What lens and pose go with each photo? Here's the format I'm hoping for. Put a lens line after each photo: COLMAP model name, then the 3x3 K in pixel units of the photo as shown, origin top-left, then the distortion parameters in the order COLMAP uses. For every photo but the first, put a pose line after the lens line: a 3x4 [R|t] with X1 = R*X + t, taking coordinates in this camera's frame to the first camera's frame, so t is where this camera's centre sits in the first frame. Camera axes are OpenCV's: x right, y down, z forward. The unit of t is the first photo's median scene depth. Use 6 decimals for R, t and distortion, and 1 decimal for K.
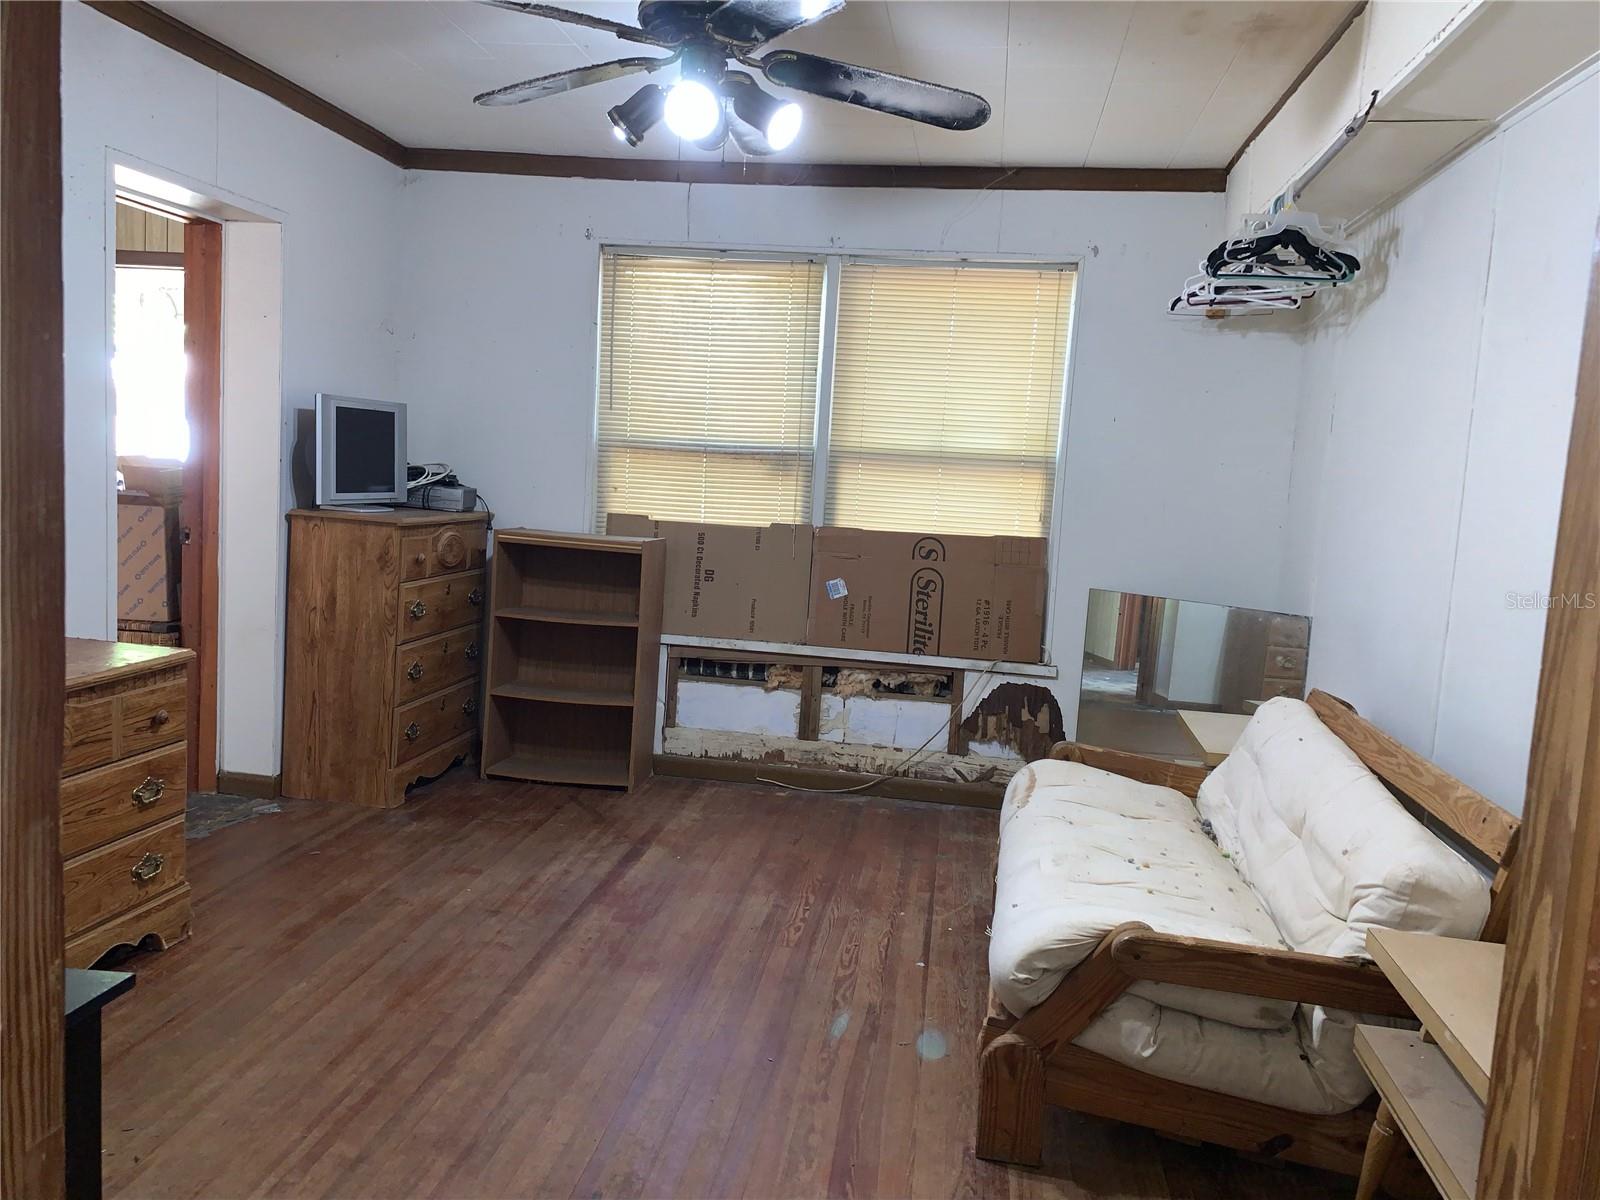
lens RADIAL K [[1199.5, 0, 808.5], [0, 1199.5, 595.8], [0, 0, 1]] dist [0.020293, -0.043452]
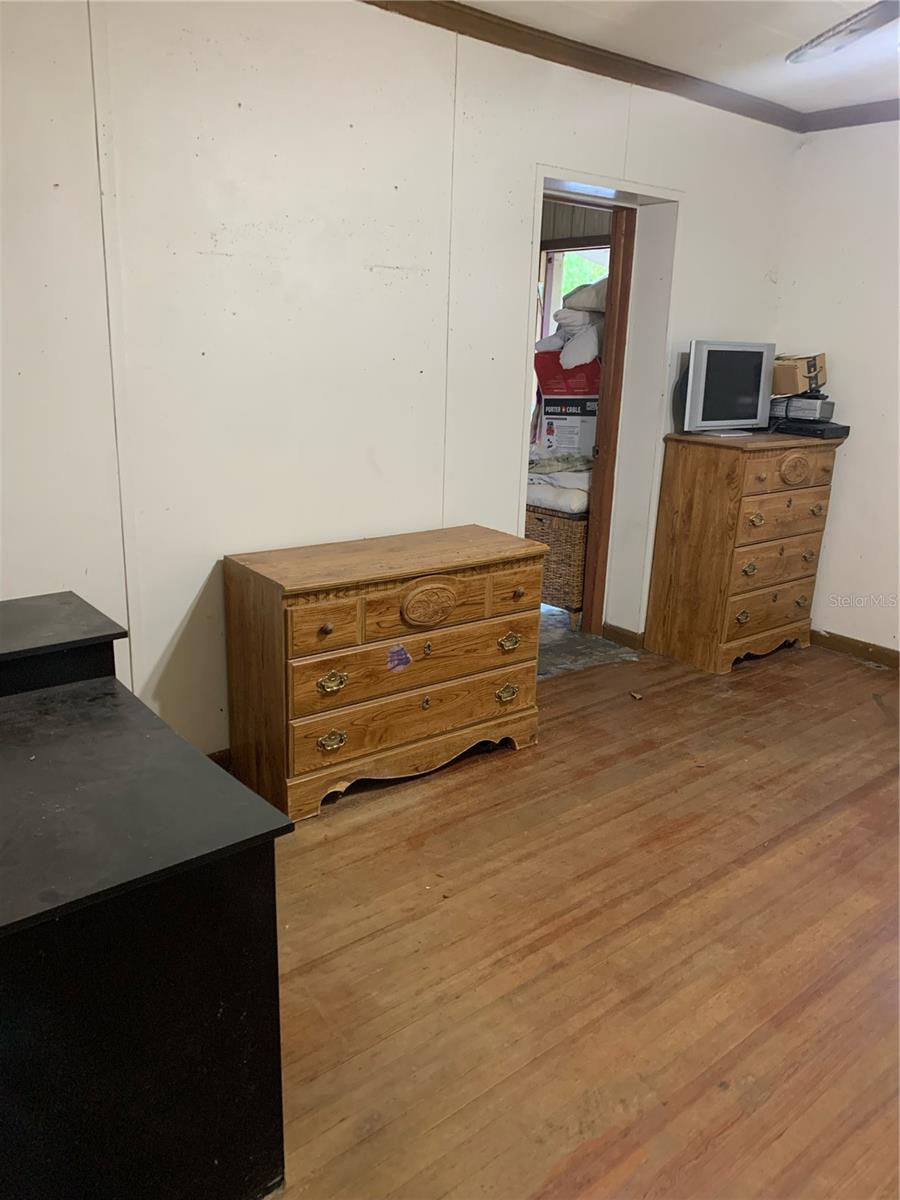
lens RADIAL K [[899.6, 0, 443.9], [0, 899.6, 599.3], [0, 0, 1]] dist [0.020293, -0.043452]
pose [[0.732587, 0.153991, -0.663026, 0.076978], [-0.064852, 0.985433, 0.157215, -0.041593], [0.677577, -0.072176, 0.731902, 0.151471]]
